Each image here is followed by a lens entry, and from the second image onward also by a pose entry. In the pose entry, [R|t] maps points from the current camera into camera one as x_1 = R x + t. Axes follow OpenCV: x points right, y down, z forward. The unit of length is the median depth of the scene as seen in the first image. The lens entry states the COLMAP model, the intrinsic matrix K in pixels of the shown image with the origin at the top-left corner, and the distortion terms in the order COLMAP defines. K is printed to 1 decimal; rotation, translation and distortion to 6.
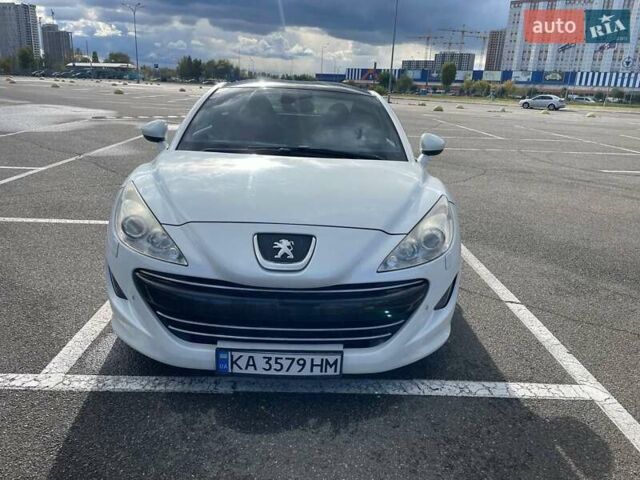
lens RADIAL K [[484.3, 0, 326.8], [0, 484.3, 239.4], [0, 0, 1]] dist [0.088940, -0.113647]
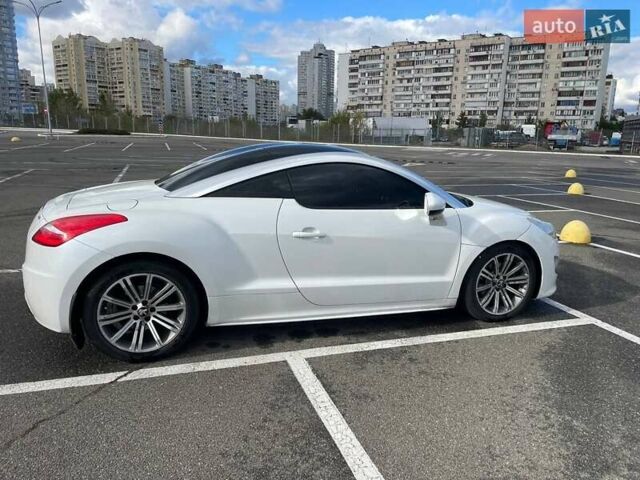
lens RADIAL K [[484.3, 0, 326.8], [0, 484.3, 239.4], [0, 0, 1]] dist [0.088940, -0.113647]
pose [[-0.295551, -0.256922, 0.920131, -1.591133], [0.248144, 0.909453, 0.333646, -0.703407], [-0.922537, 0.326935, -0.205036, 1.849326]]
